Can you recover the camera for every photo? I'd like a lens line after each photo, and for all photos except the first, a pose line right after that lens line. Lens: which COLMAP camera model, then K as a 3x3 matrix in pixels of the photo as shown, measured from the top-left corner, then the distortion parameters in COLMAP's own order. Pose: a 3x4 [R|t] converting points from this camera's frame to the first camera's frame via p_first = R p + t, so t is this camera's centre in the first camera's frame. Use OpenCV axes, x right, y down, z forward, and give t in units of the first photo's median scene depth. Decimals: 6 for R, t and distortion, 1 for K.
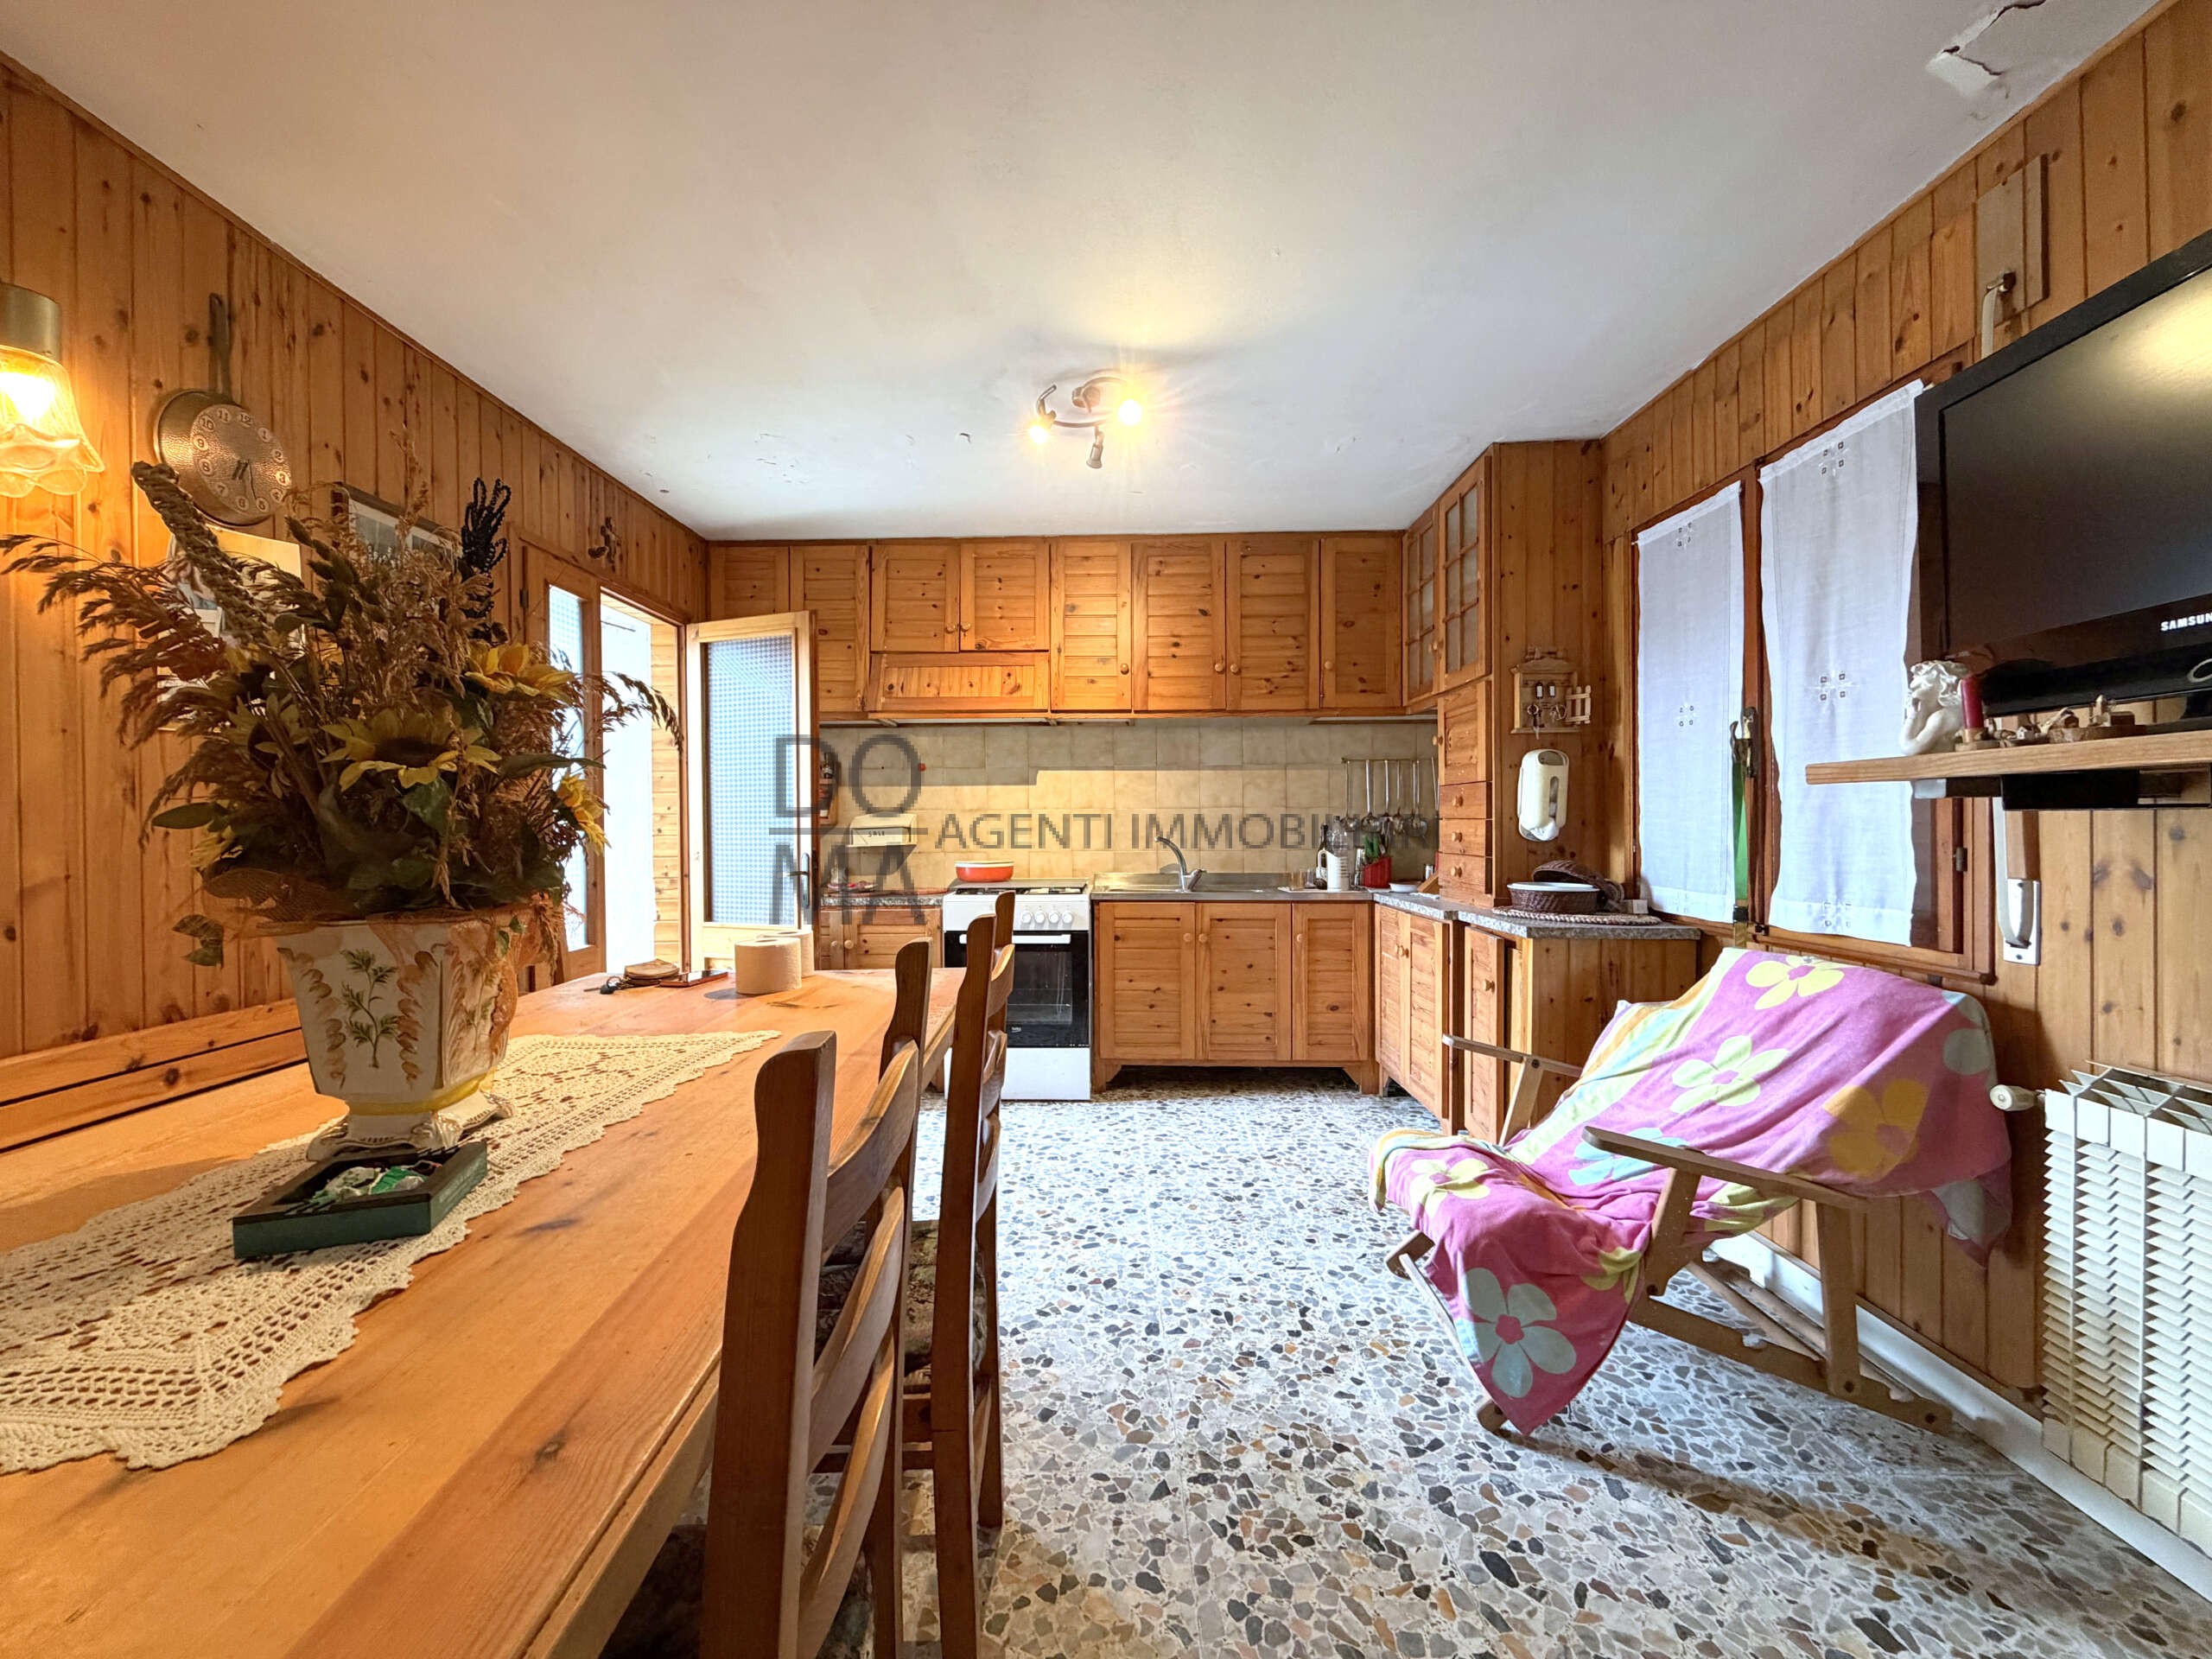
lens RADIAL K [[890.7, 0, 1099.1], [0, 890.7, 827.3], [0, 0, 1]] dist [0.002271, 0.000230]
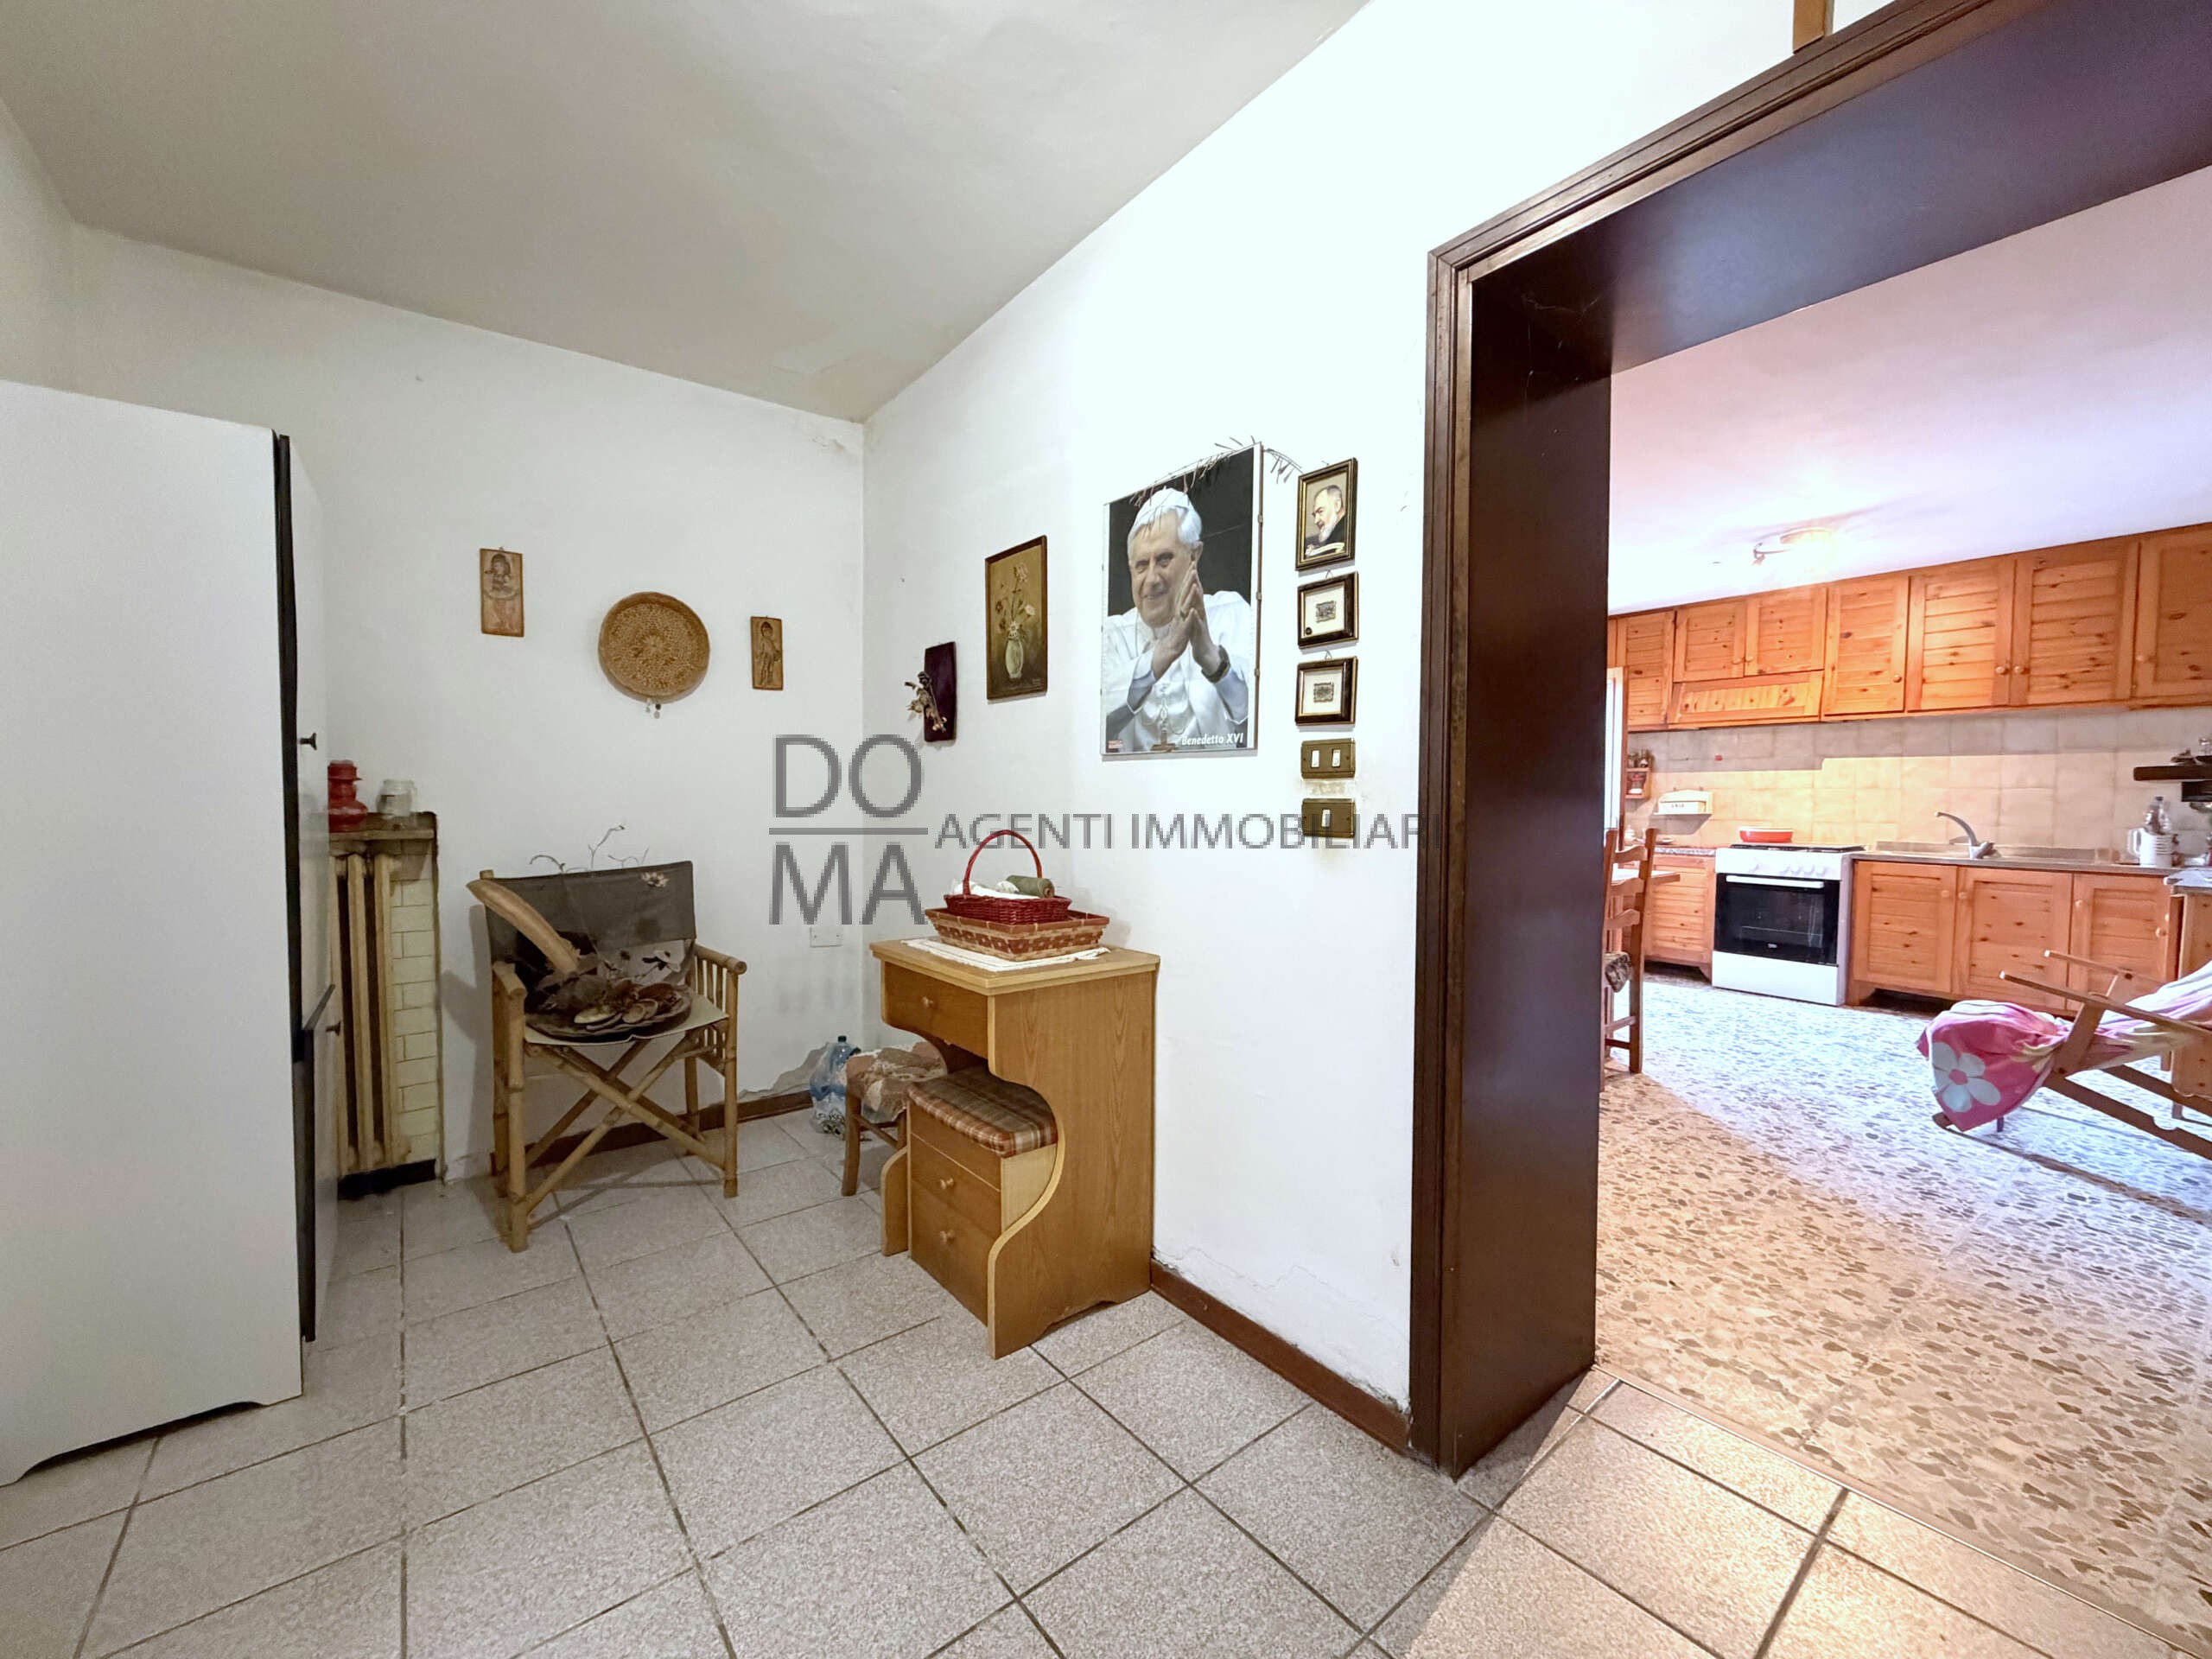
lens RADIAL K [[890.7, 0, 1105.1], [0, 890.7, 830.6], [0, 0, 1]] dist [0.002271, 0.000230]
pose [[0.606512, 0.040892, -0.794022, 0.367454], [-0.010731, 0.999007, 0.043252, -0.005225], [0.795002, -0.017713, 0.606348, -0.672223]]
